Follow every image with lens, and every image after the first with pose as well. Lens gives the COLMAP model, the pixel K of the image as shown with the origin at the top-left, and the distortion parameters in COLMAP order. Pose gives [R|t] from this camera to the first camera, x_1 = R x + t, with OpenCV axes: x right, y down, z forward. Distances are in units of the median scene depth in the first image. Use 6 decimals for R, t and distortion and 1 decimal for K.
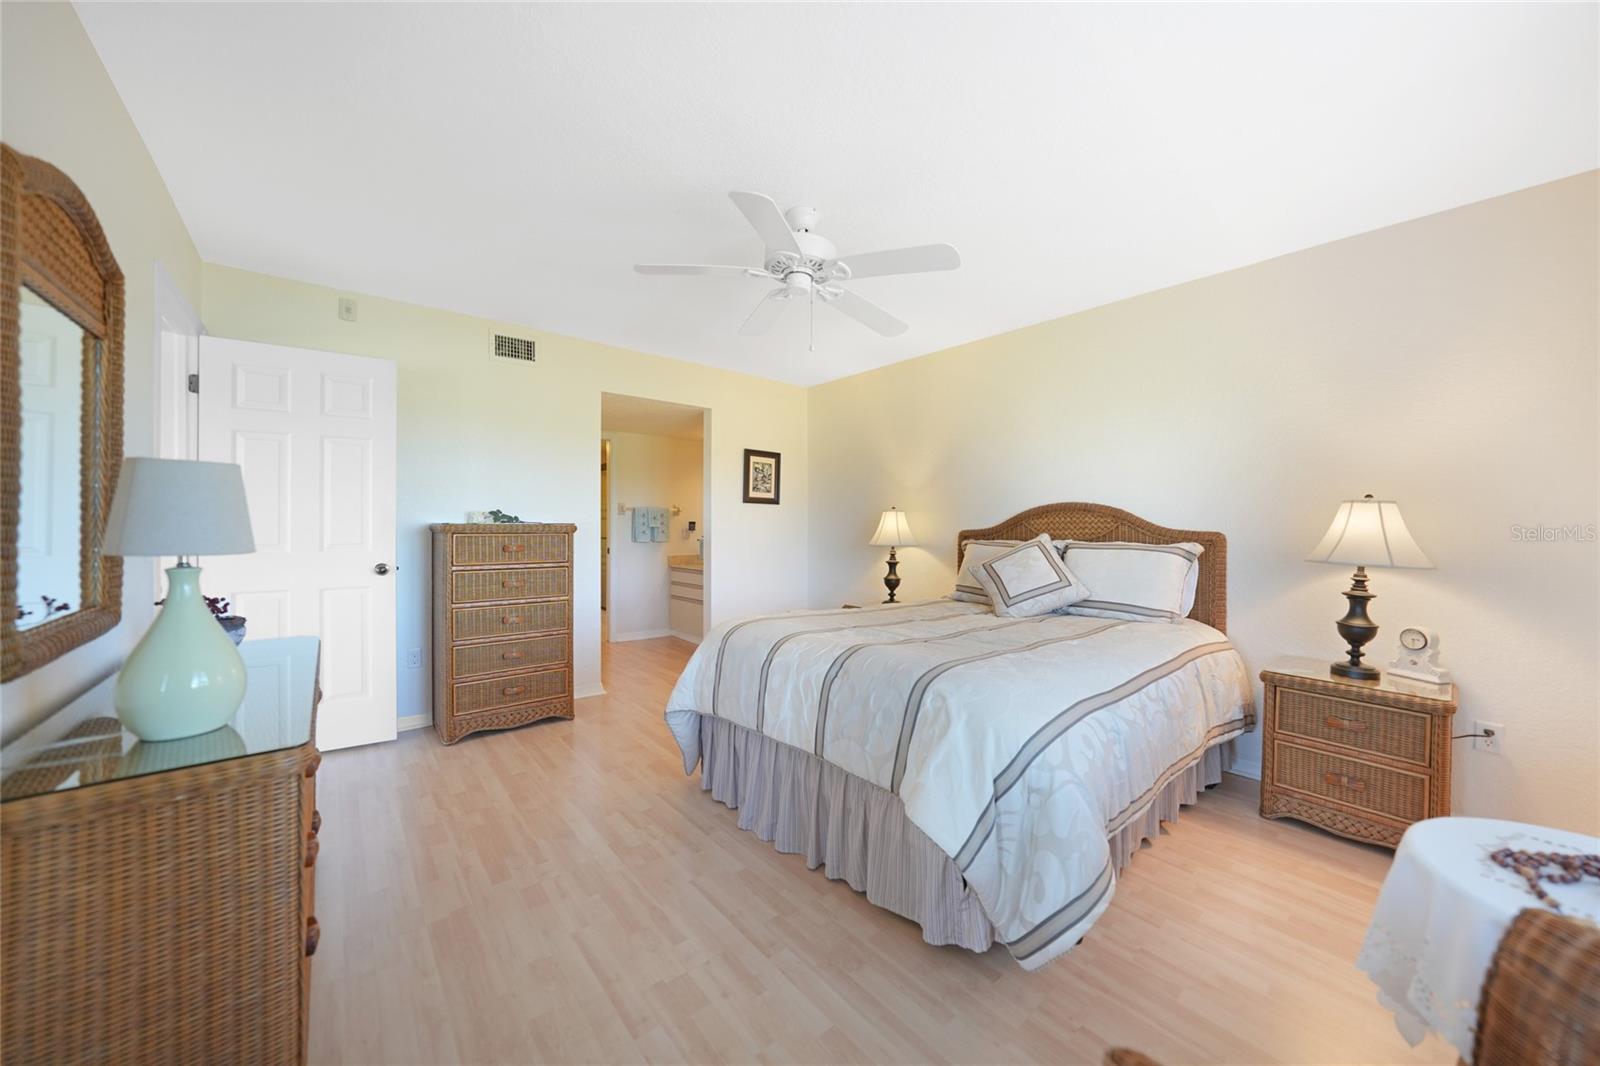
lens RADIAL K [[528.3, 0, 794.8], [0, 528.3, 533.1], [0, 0, 1]] dist [0.000733, 0.000020]
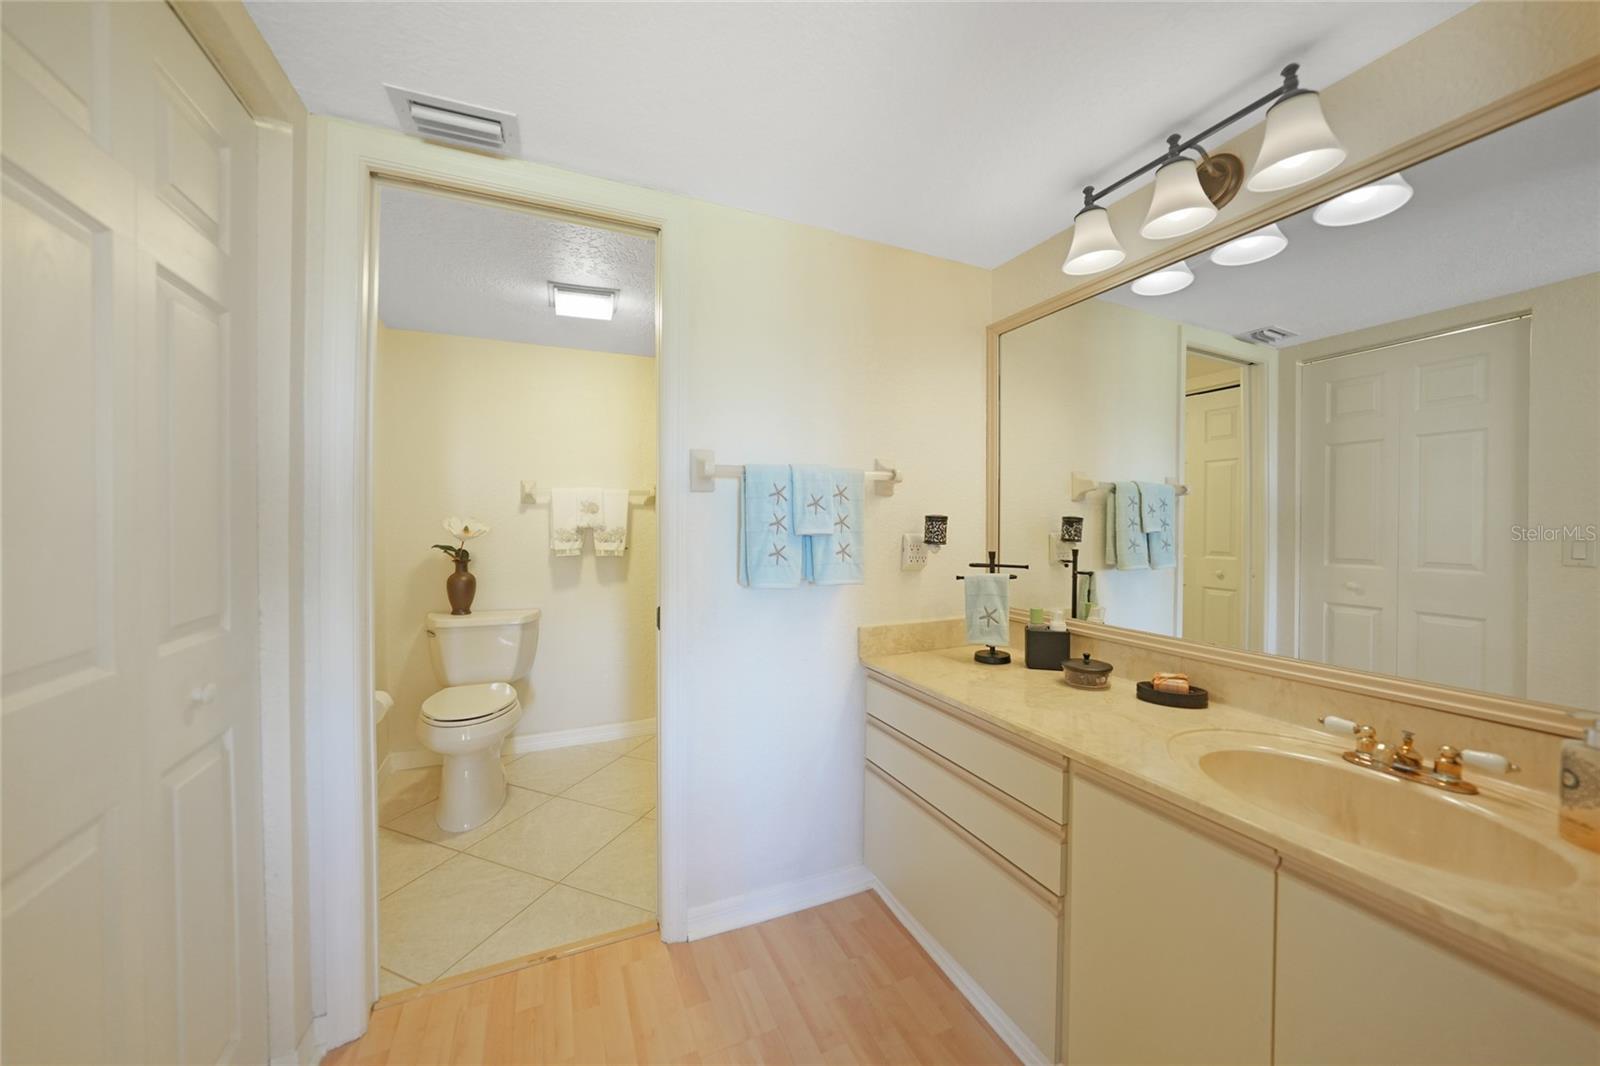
lens RADIAL K [[564.0, 0, 802.5], [0, 564.0, 522.0], [0, 0, 1]] dist [-0.018176, 0.002599]
pose [[0.948348, -0.006528, -0.317165, -0.168419], [0.002817, 0.999922, -0.012158, -0.014442], [0.317220, 0.010637, 0.948292, 0.687595]]
